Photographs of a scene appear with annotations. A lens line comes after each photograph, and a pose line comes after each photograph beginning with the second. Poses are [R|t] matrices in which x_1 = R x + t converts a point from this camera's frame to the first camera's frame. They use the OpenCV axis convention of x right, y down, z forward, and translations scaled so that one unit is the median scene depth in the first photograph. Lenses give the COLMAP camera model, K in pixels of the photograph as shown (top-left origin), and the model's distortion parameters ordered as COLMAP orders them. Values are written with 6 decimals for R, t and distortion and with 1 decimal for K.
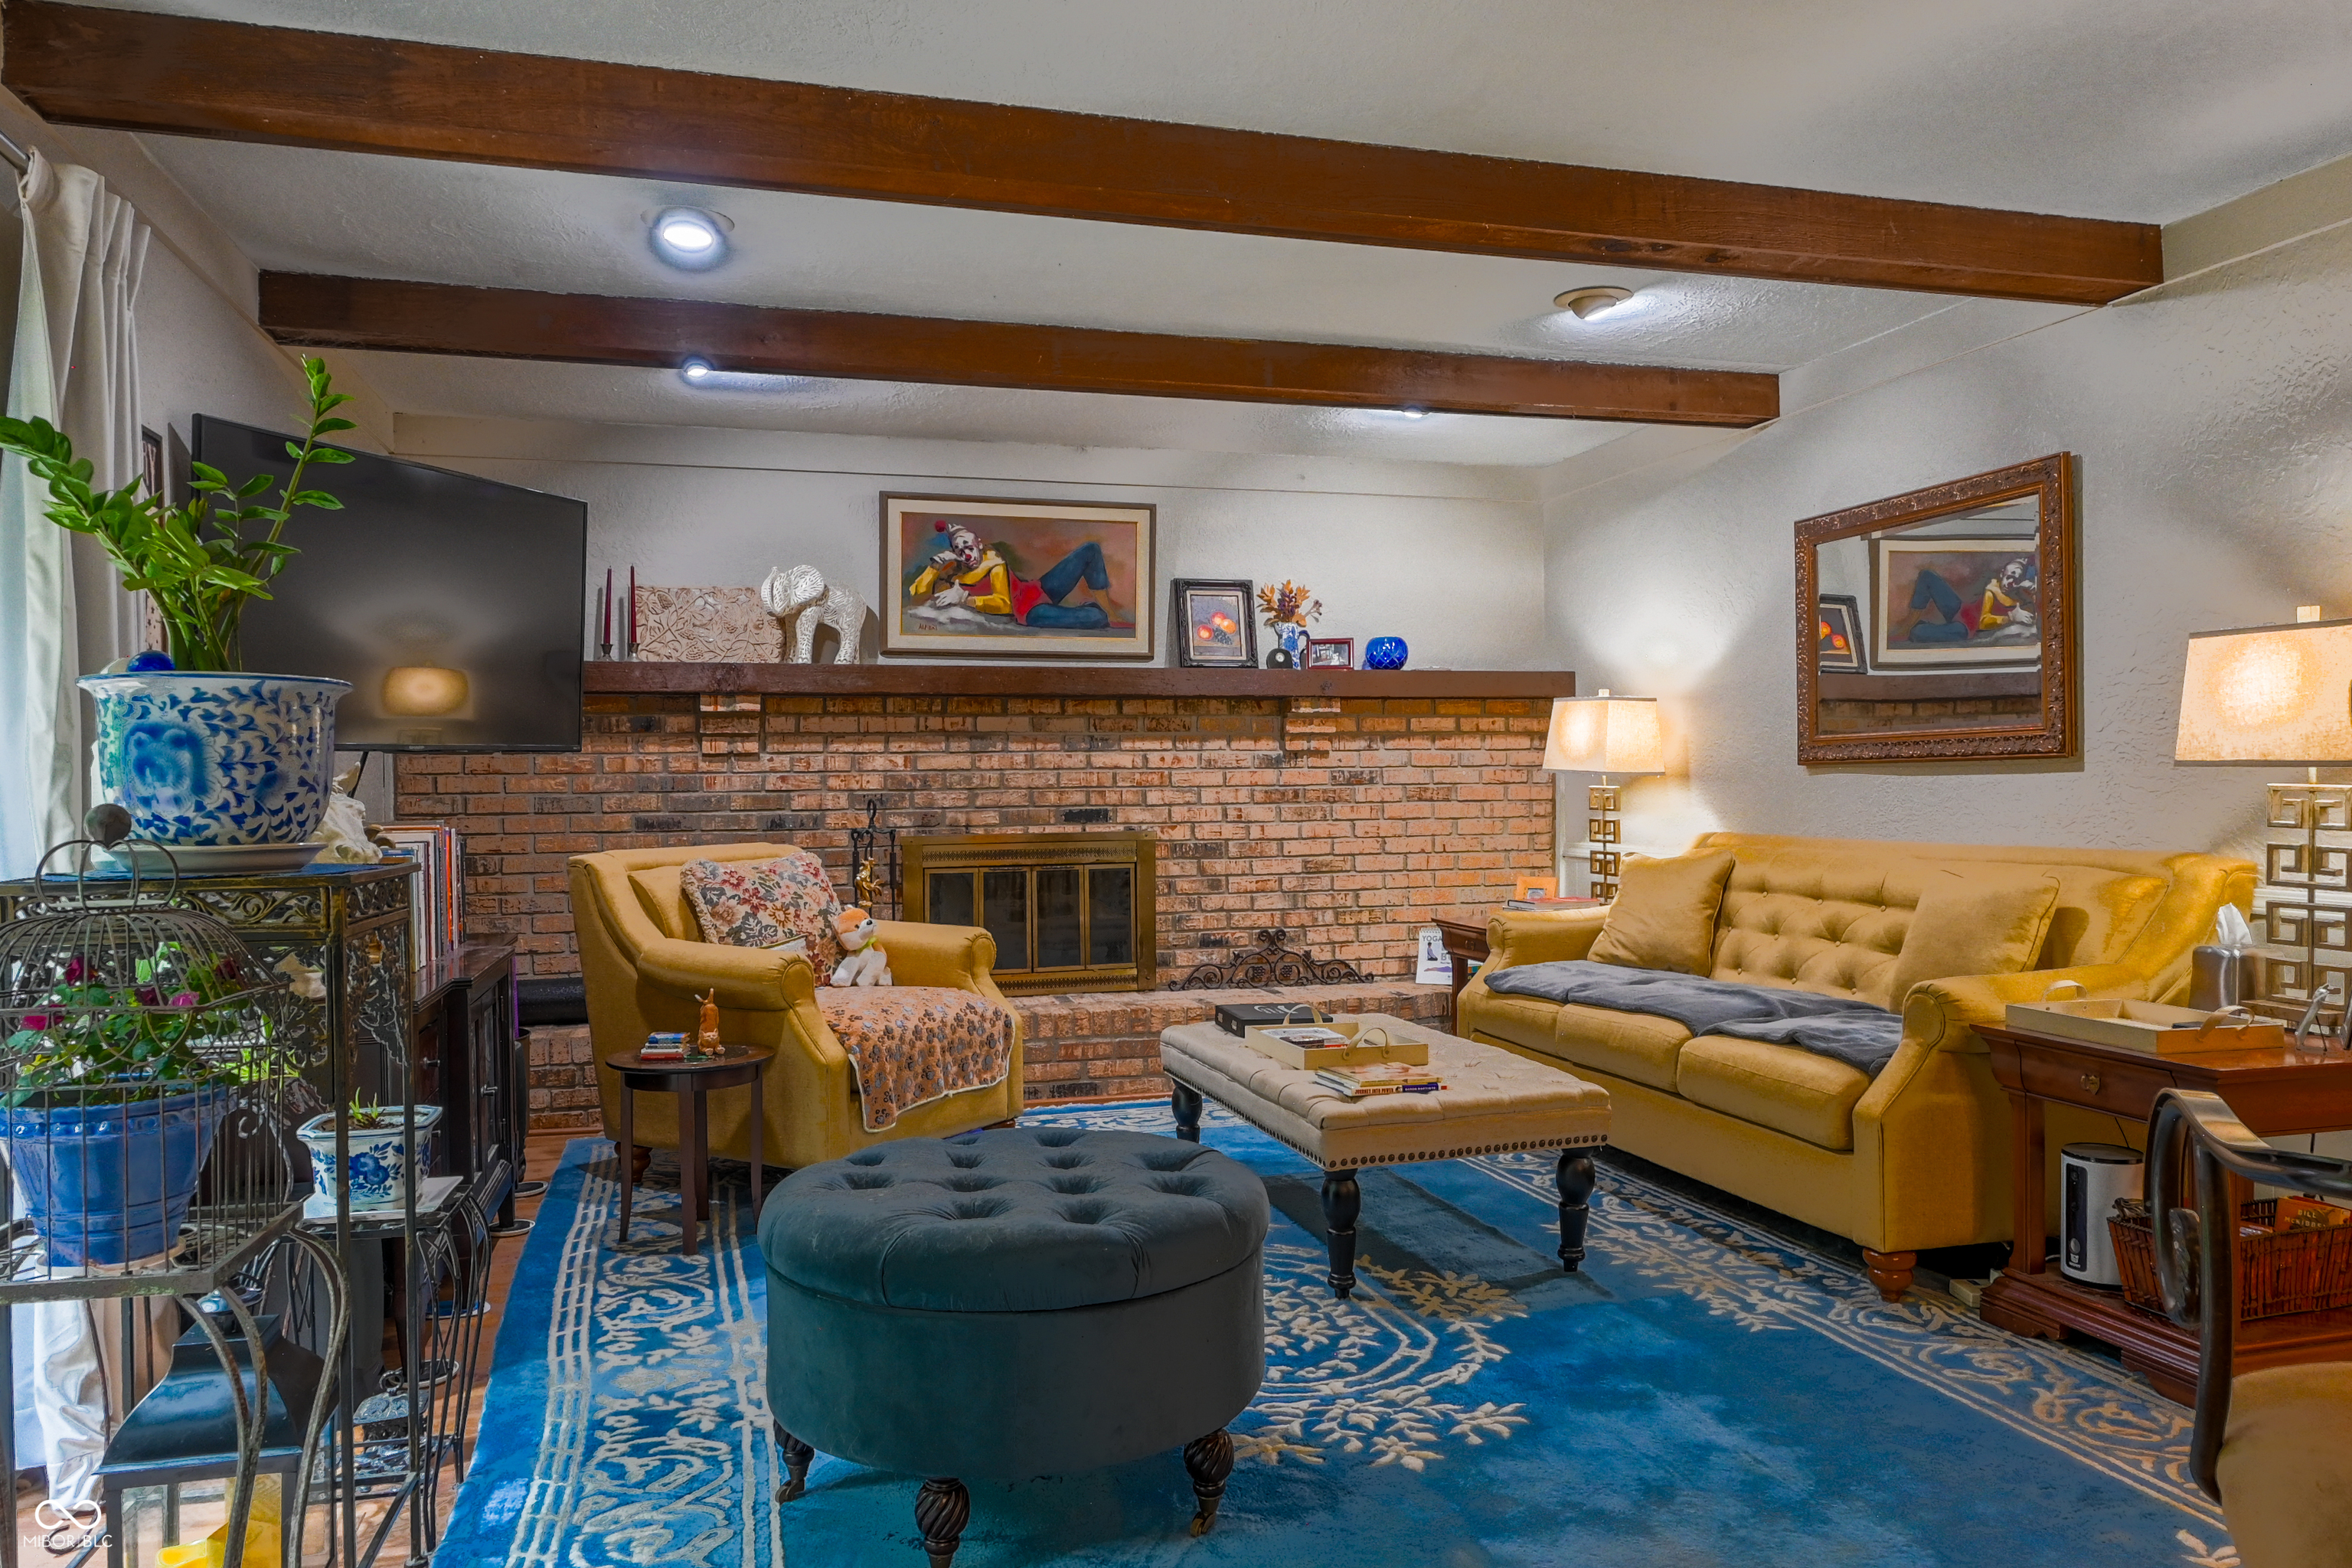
lens RADIAL K [[1637.4, 0, 1185.0], [0, 1637.4, 782.9], [0, 0, 1]] dist [-0.002806, -0.000732]
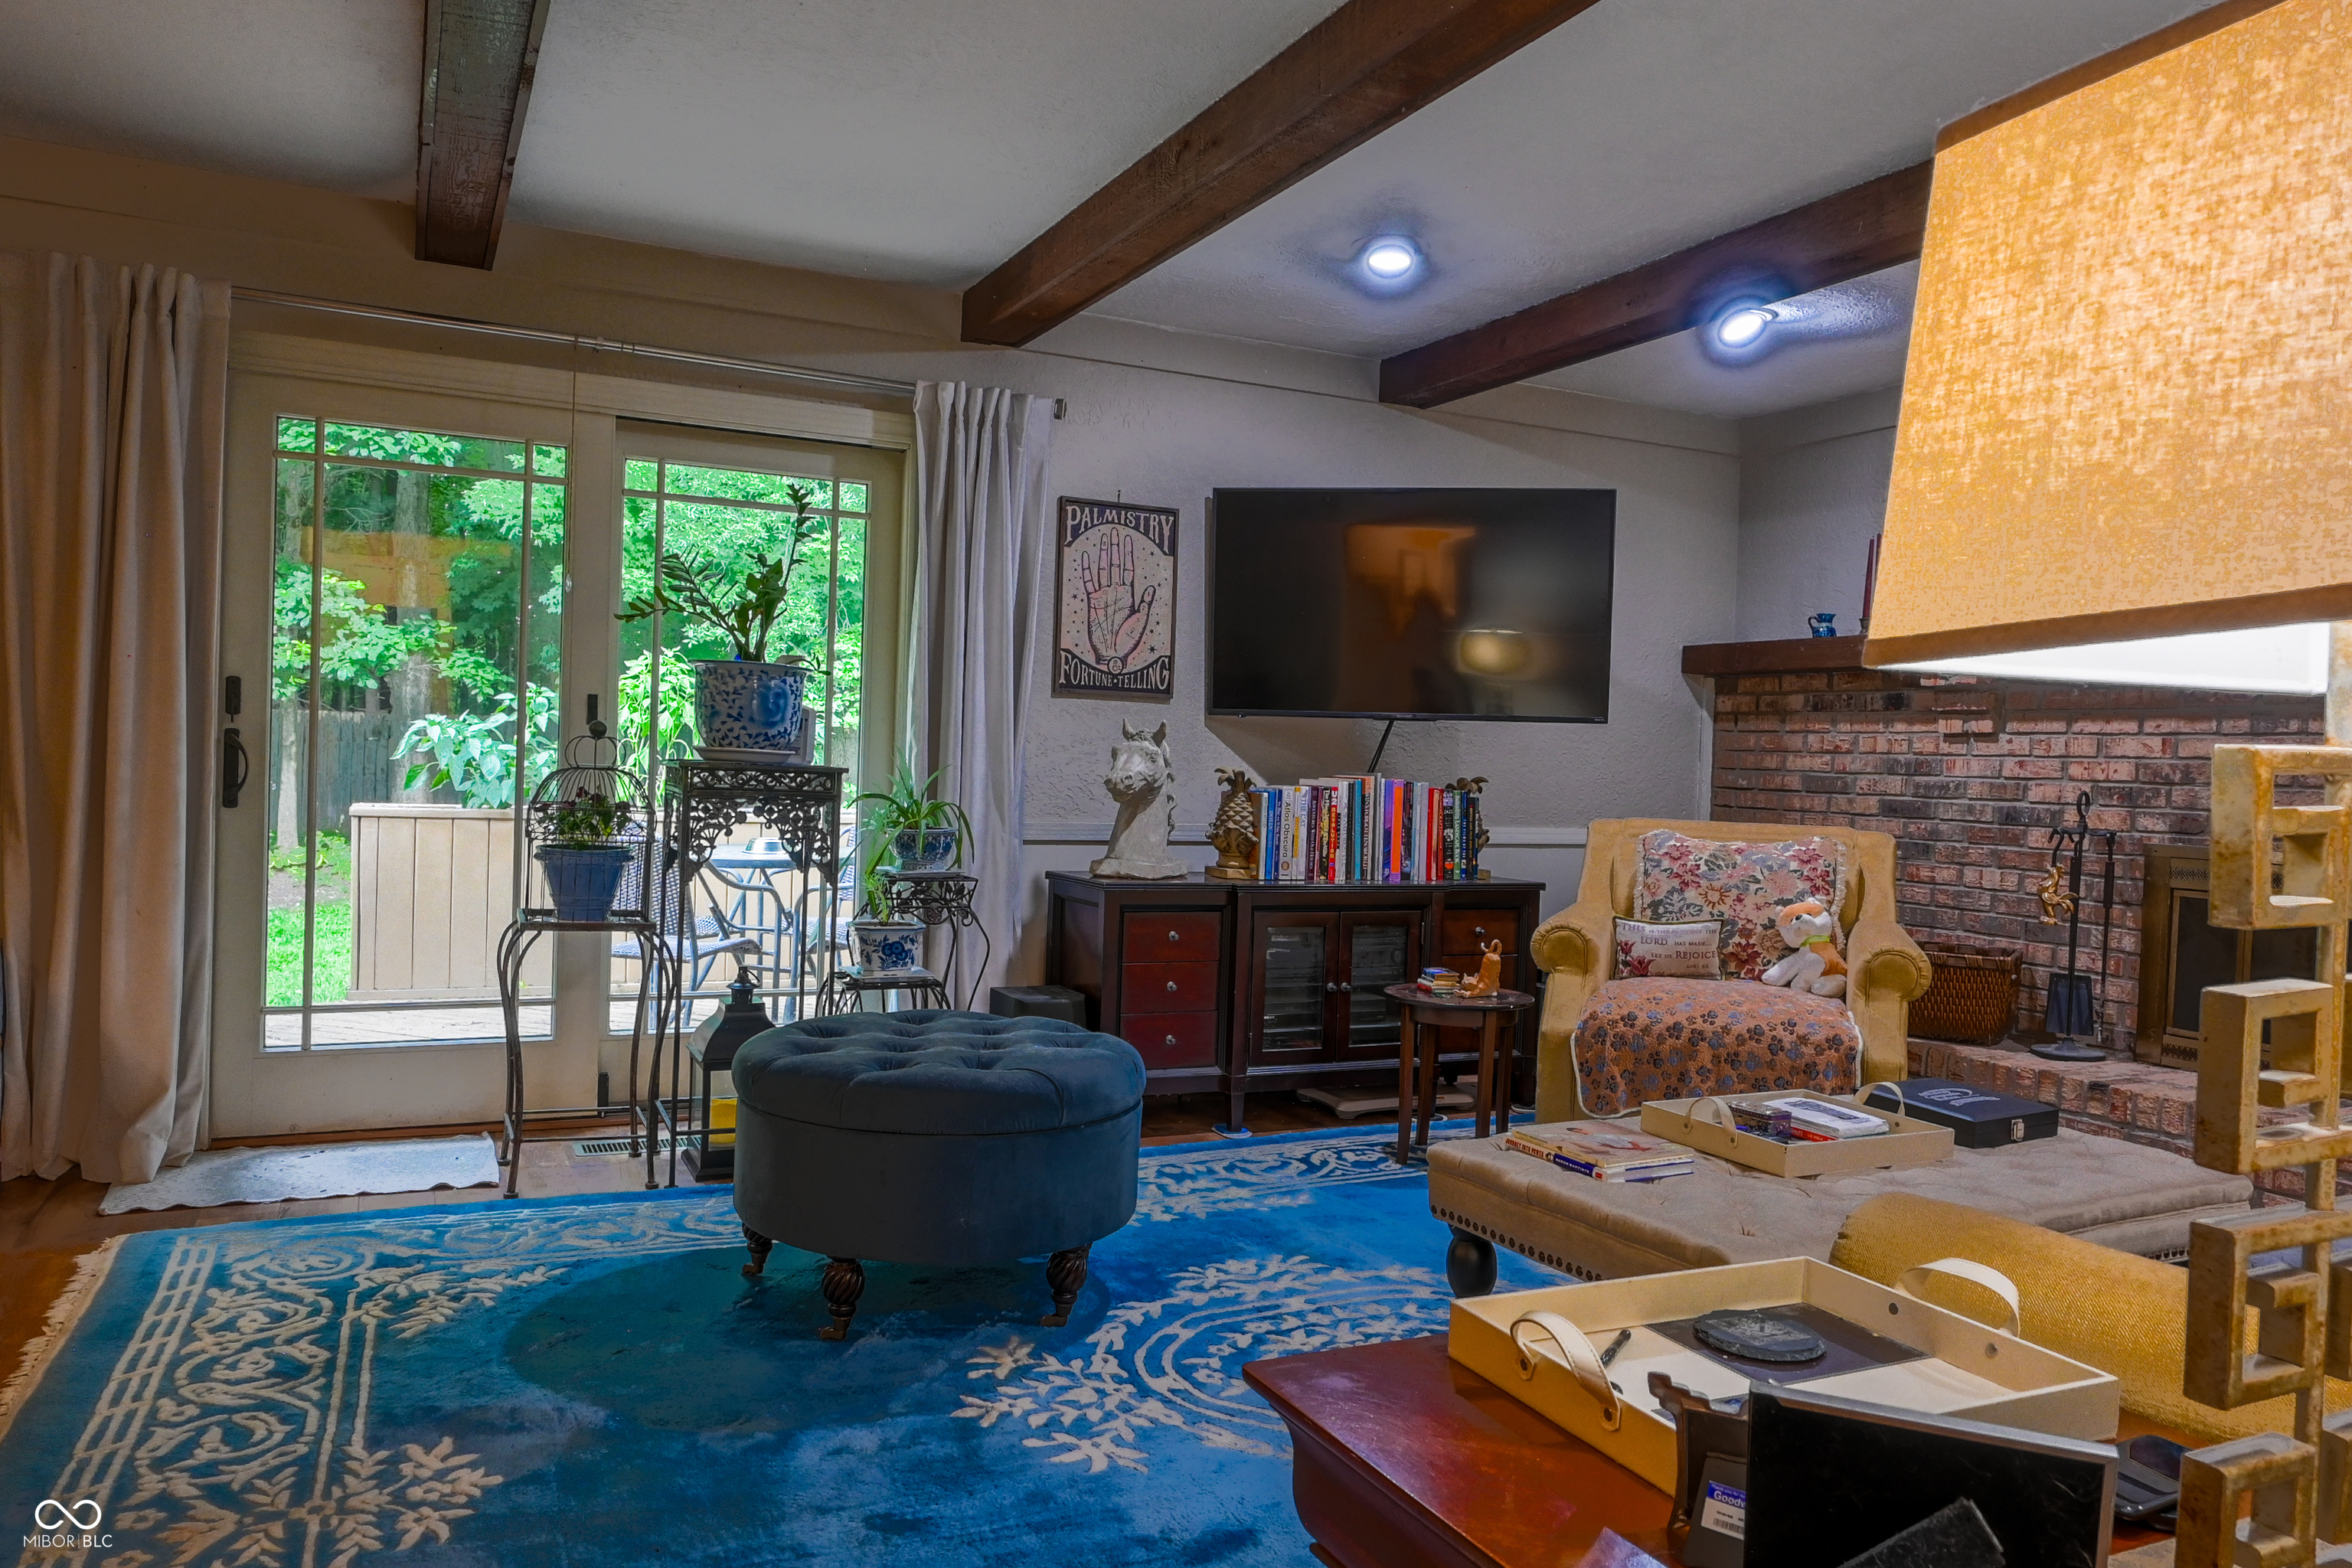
lens RADIAL K [[1637.4, 0, 1185.0], [0, 1637.4, 782.9], [0, 0, 1]] dist [-0.002806, -0.000732]
pose [[0.160362, 0.030855, -0.986576, 0.521901], [-0.039948, 0.998895, 0.024747, 0.003524], [0.986250, 0.035443, 0.161417, 0.445562]]
